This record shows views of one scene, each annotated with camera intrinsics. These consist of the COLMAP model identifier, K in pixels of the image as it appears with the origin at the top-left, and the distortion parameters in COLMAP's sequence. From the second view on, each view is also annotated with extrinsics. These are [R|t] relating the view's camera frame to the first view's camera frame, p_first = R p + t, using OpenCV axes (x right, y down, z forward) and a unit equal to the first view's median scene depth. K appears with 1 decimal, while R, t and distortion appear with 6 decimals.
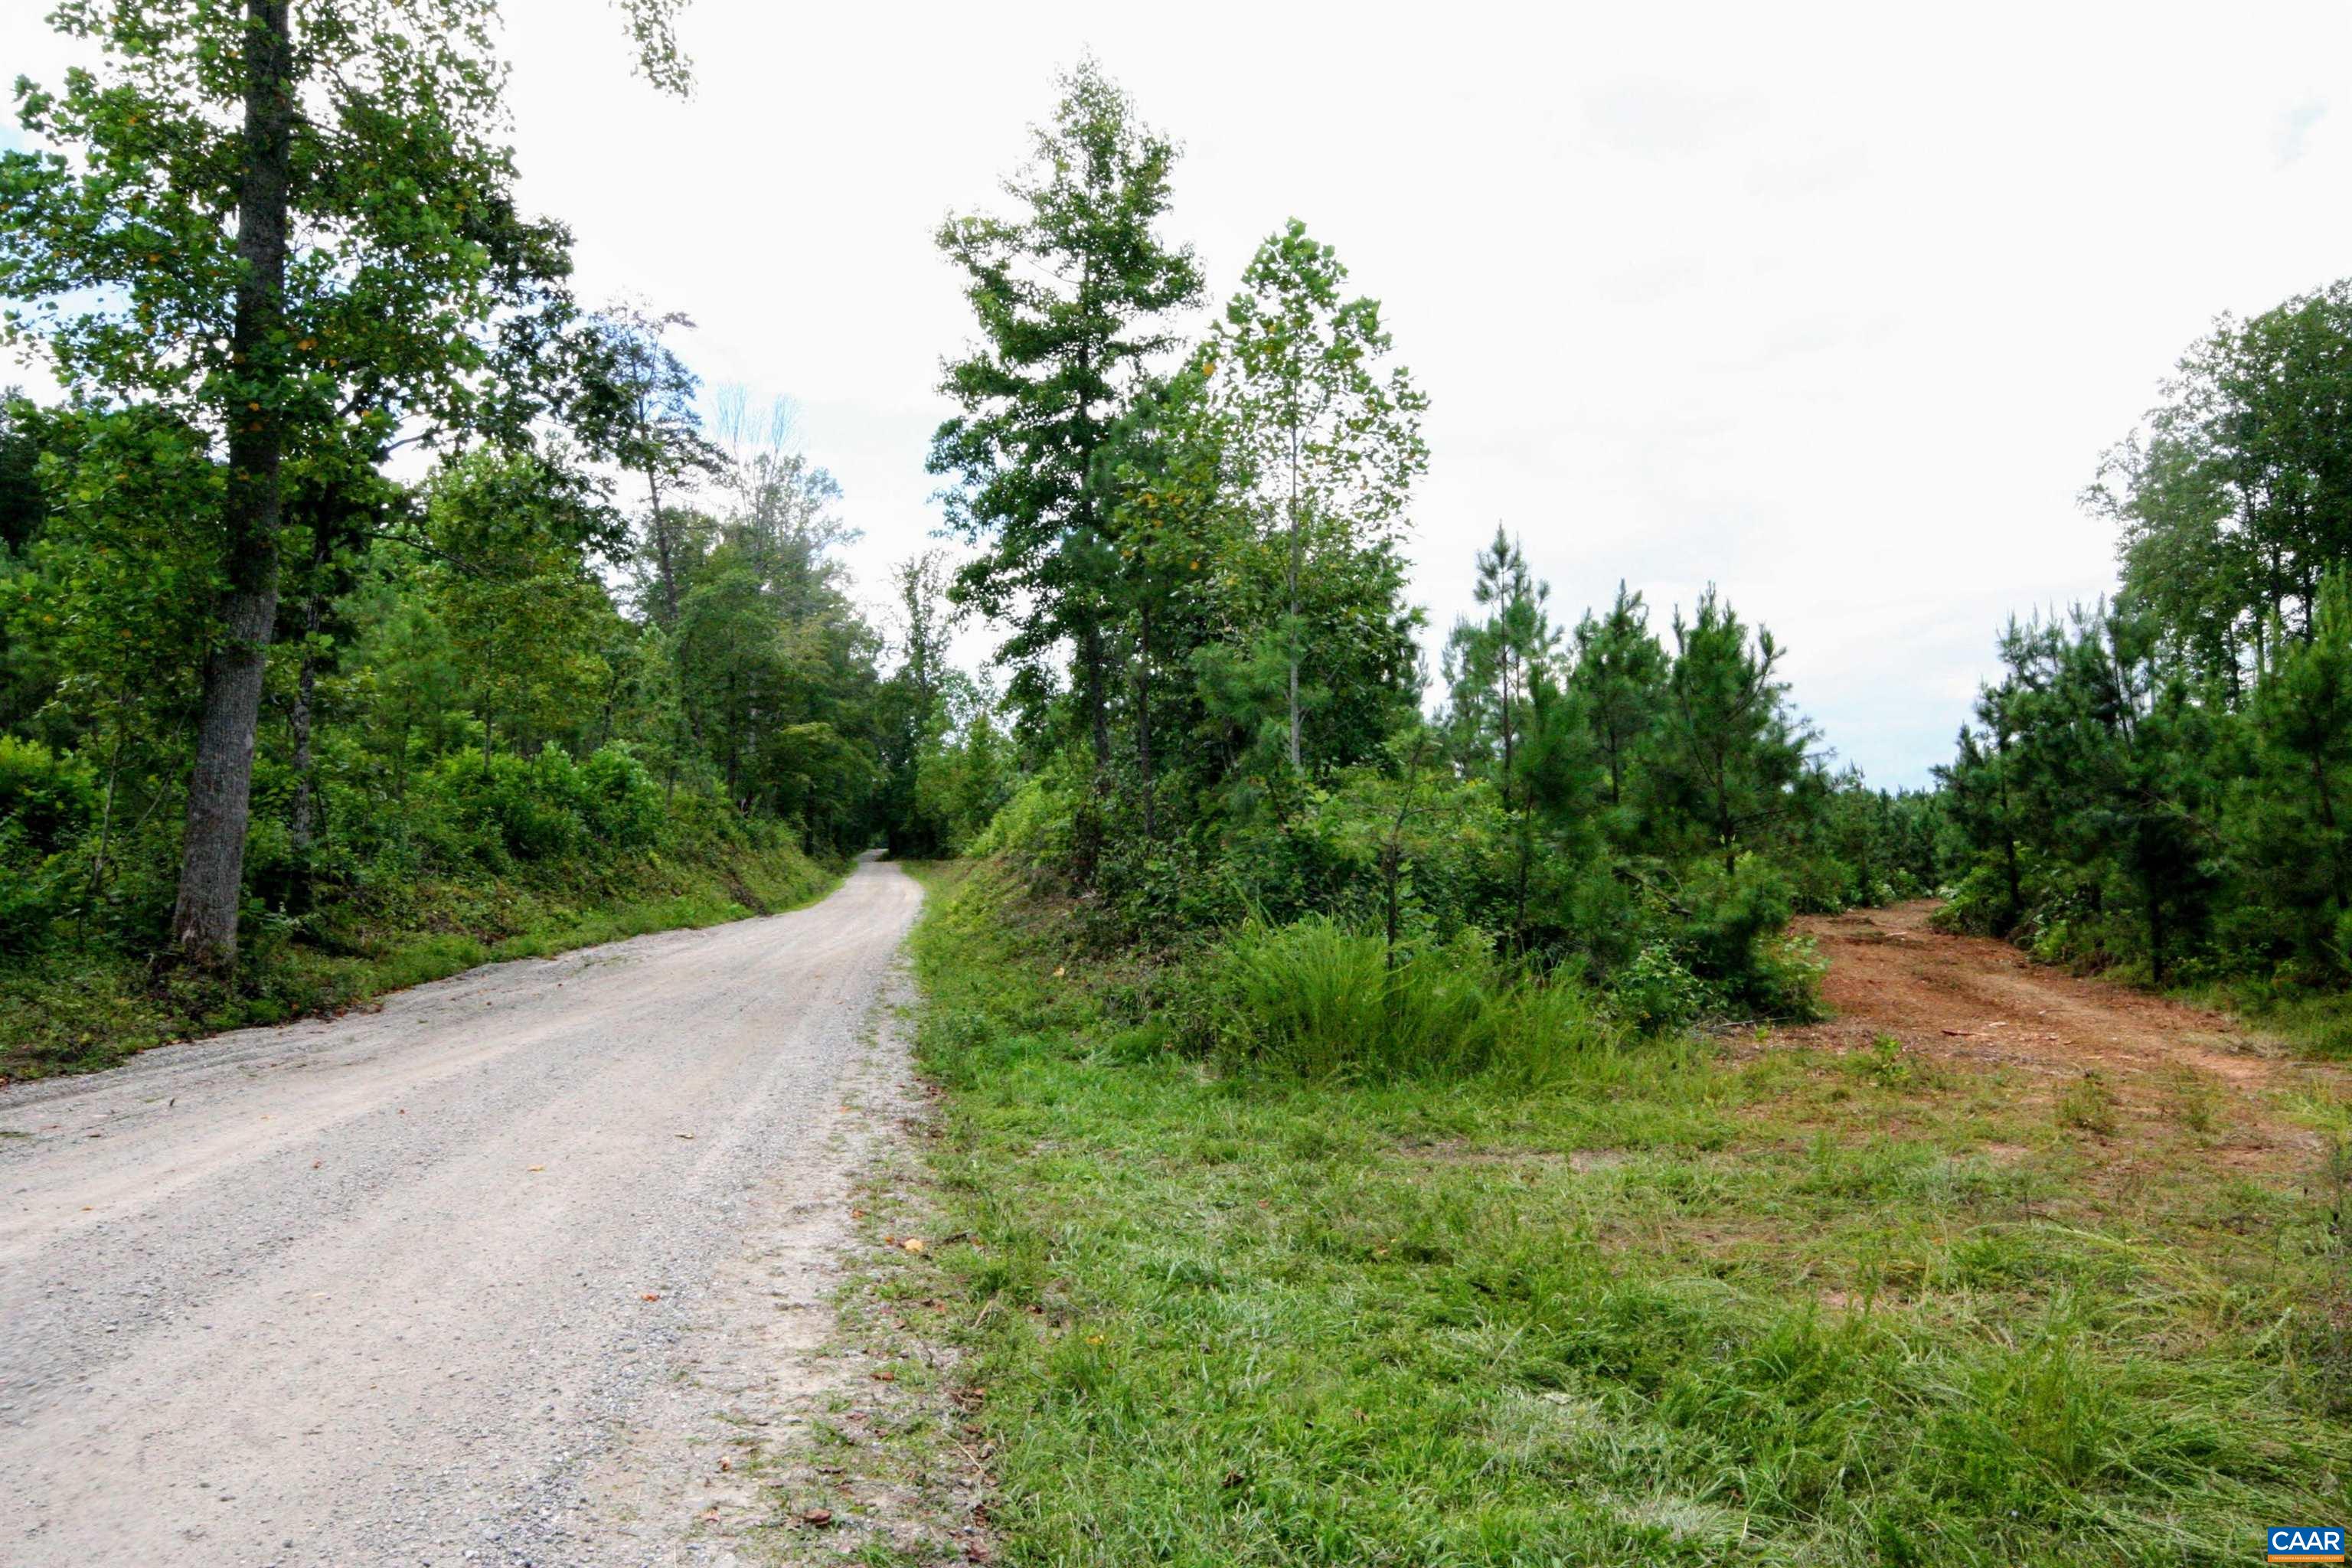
lens RADIAL K [[1826.2, 0, 1187.4], [0, 1826.2, 781.7], [0, 0, 1]] dist [-0.006955, 0.065387]
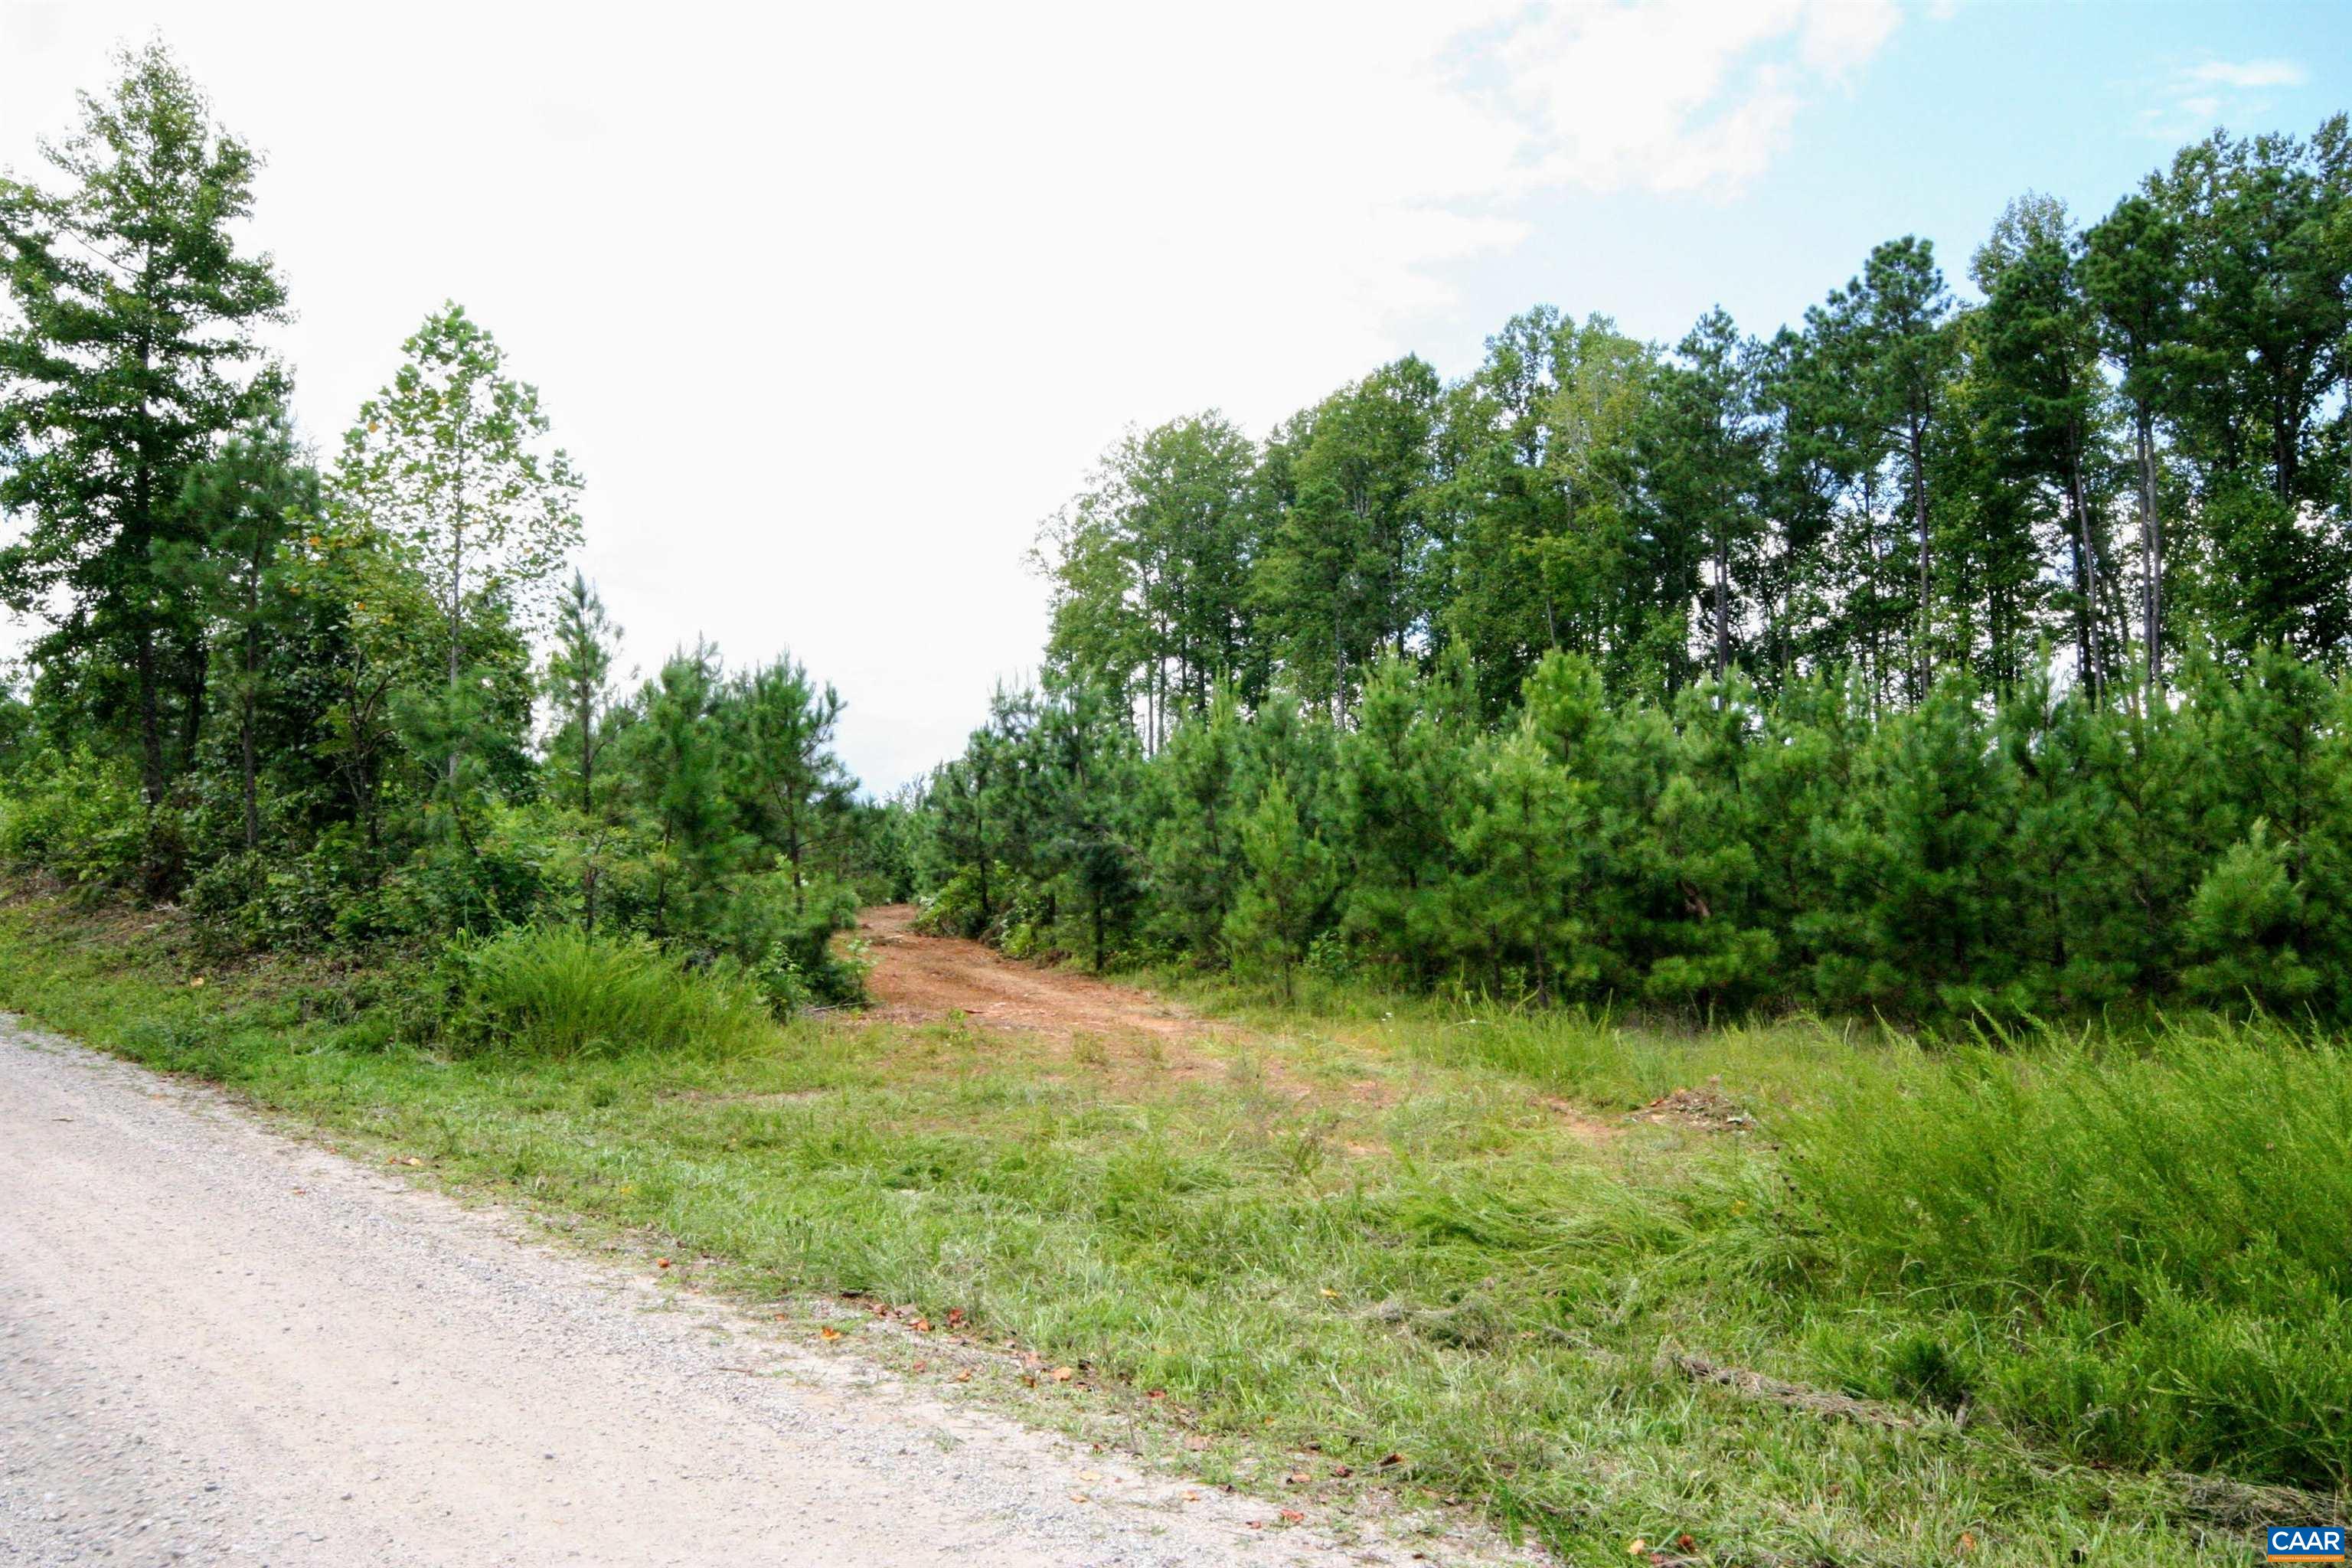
lens RADIAL K [[1826.2, 0, 1187.4], [0, 1826.2, 781.7], [0, 0, 1]] dist [-0.006955, 0.065387]
pose [[0.848256, 0.033234, 0.528542, -0.095020], [-0.031376, 0.999430, -0.012487, -0.009611], [-0.528655, -0.005992, 0.848815, -0.120587]]
